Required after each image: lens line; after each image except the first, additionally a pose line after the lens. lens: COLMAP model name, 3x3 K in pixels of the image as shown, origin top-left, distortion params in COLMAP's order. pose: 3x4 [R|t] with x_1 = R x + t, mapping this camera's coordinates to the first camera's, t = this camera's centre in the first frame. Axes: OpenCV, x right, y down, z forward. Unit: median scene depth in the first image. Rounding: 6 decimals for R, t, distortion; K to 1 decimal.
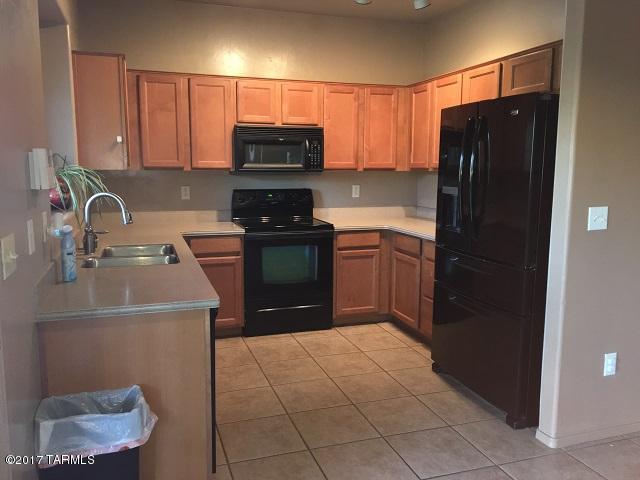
lens RADIAL K [[538.8, 0, 320.0], [0, 538.8, 240.0], [0, 0, 1]] dist [0.112576, -0.190061]
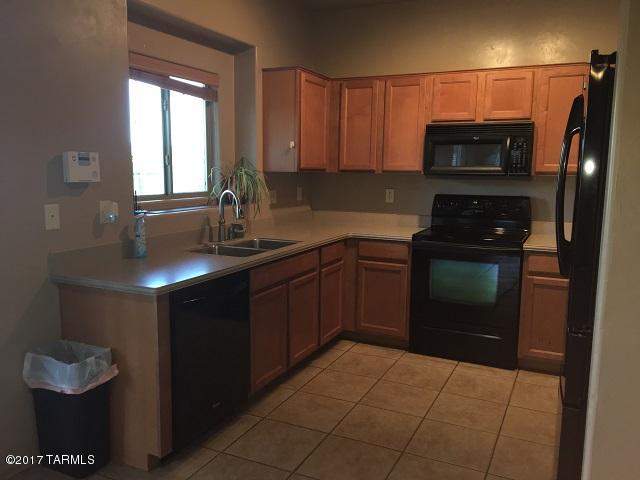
lens RADIAL K [[538.8, 0, 320.0], [0, 538.8, 240.0], [0, 0, 1]] dist [0.112576, -0.190061]
pose [[0.714597, 0.098531, -0.692562, 0.386484], [-0.104587, 0.993952, 0.033495, -0.027981], [0.691673, 0.048497, 0.720580, 0.215046]]
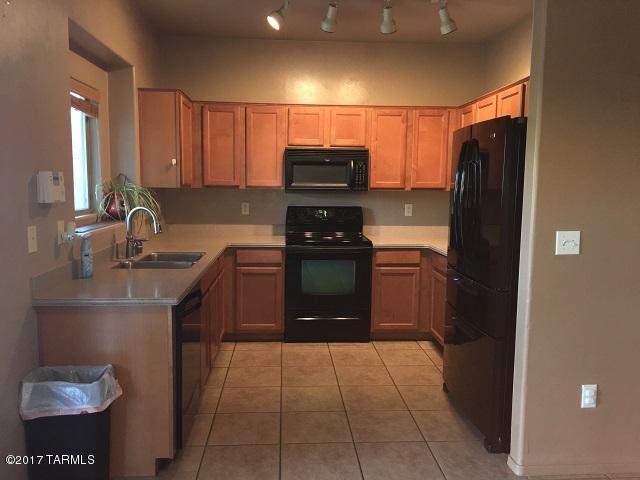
lens RADIAL K [[538.8, 0, 320.0], [0, 538.8, 240.0], [0, 0, 1]] dist [0.112576, -0.190061]
pose [[0.966197, 0.035148, -0.255398, 0.201800], [-0.043194, 0.998729, -0.025961, -0.000103], [0.254161, 0.036115, 0.966487, -0.033869]]
